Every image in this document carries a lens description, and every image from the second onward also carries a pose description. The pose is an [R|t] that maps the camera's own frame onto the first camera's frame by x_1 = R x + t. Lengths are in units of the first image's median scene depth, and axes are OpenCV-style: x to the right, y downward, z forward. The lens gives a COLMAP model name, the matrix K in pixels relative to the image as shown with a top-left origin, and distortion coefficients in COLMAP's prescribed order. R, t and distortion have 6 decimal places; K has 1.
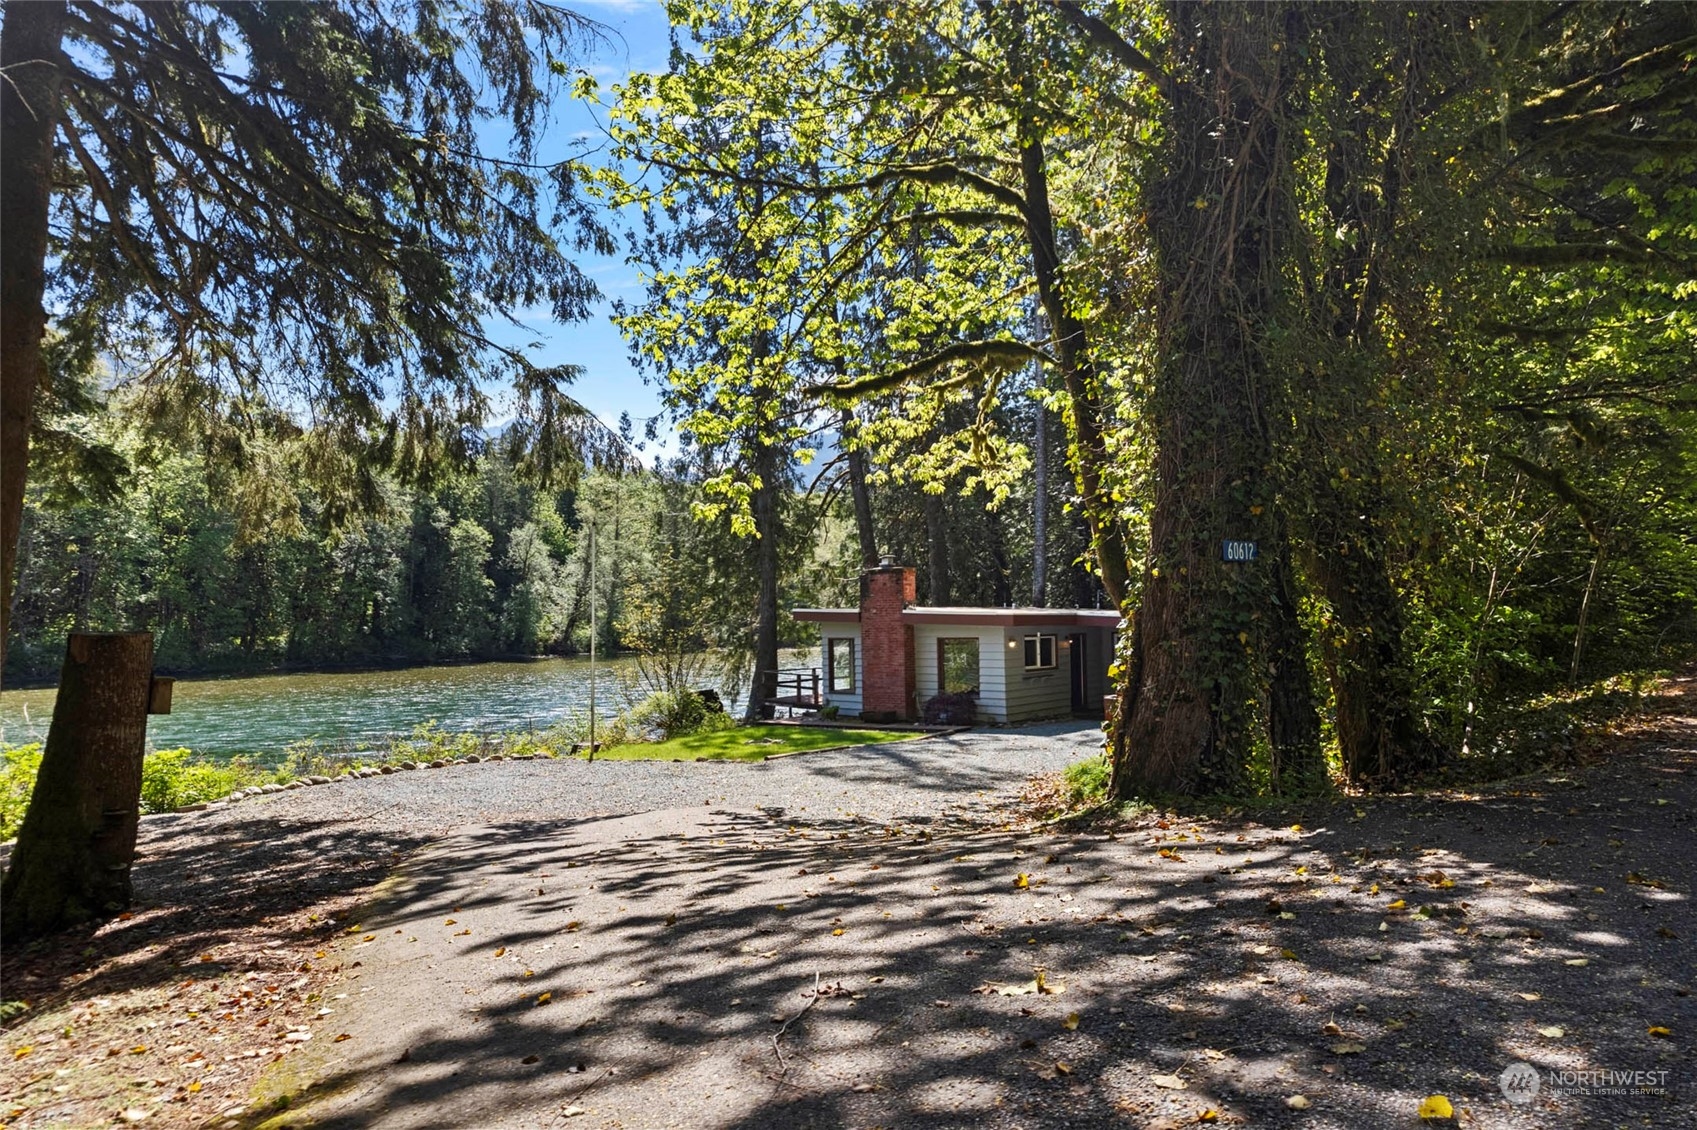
lens RADIAL K [[1116.5, 0, 847.9], [0, 1116.5, 567.9], [0, 0, 1]] dist [-0.028678, 0.033431]
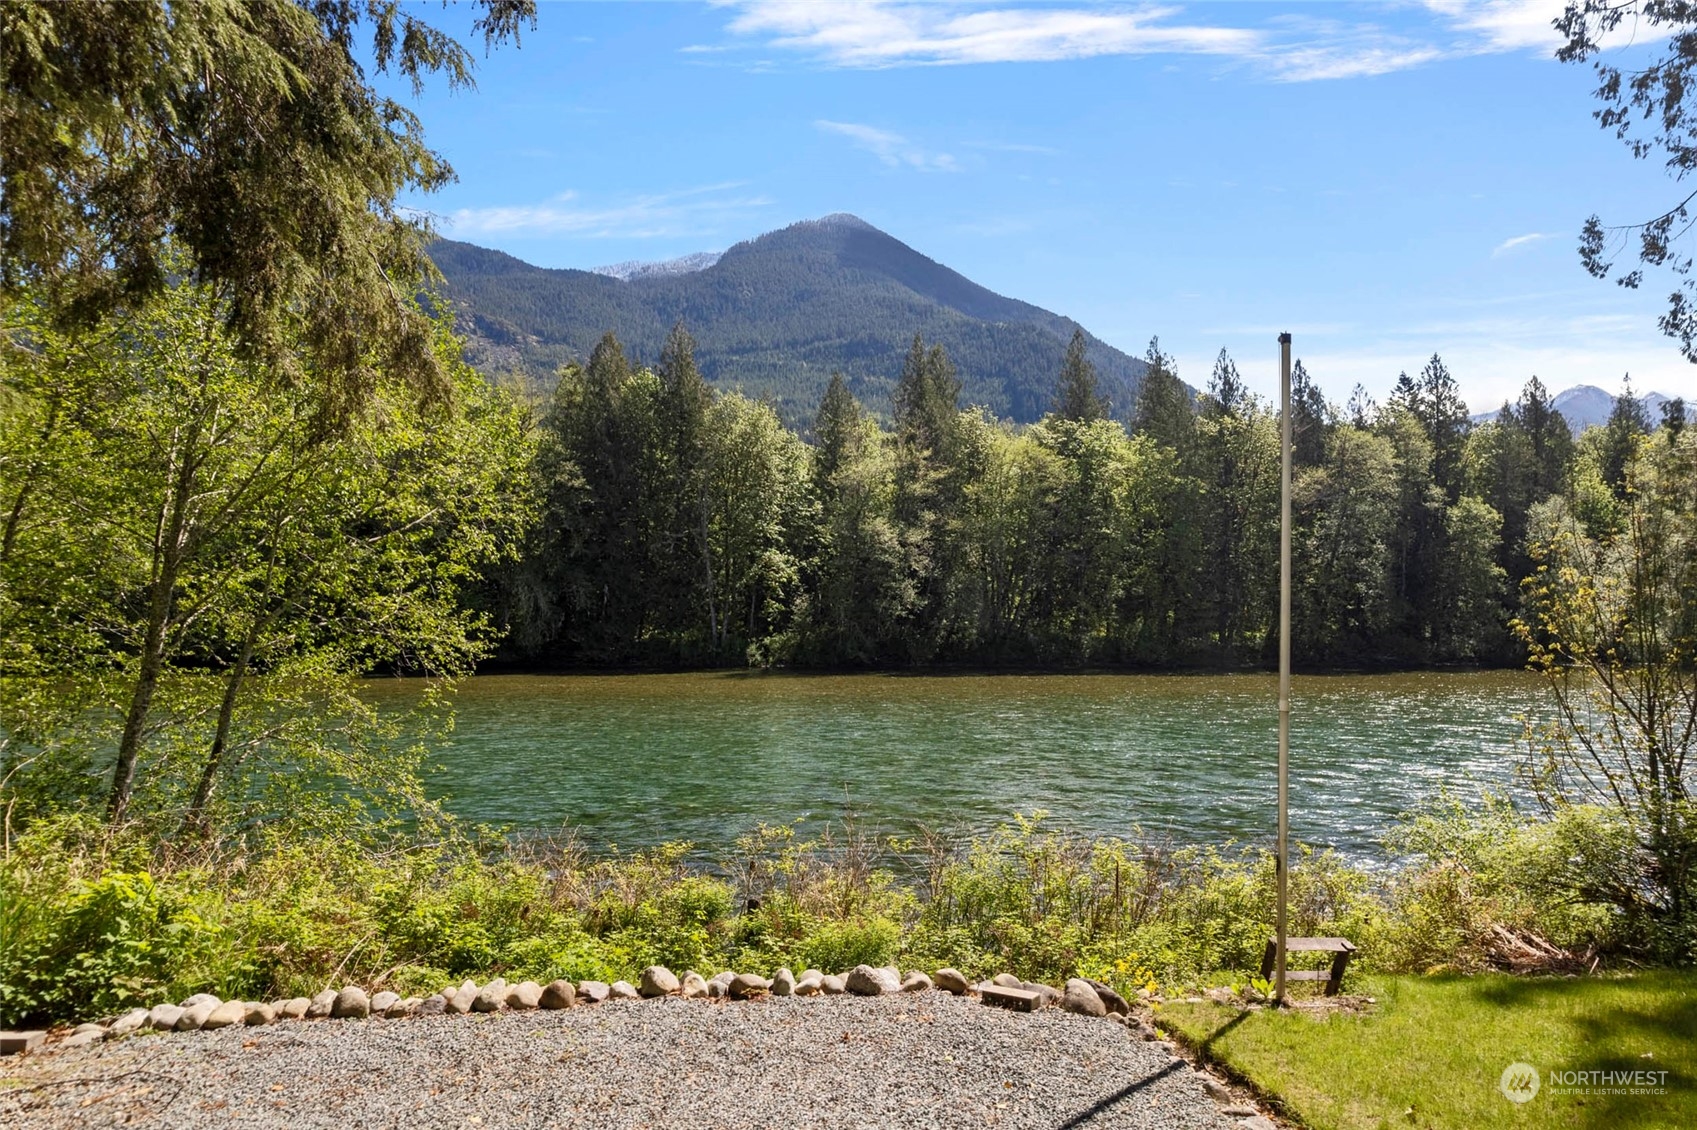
lens RADIAL K [[1116.5, 0, 846.7], [0, 1116.5, 565.9], [0, 0, 1]] dist [-0.028678, 0.033431]
pose [[0.643902, -0.024512, -0.764715, -0.008340], [0.025227, 0.999623, -0.010801, 0.005912], [0.764692, -0.012337, 0.644278, 0.111092]]
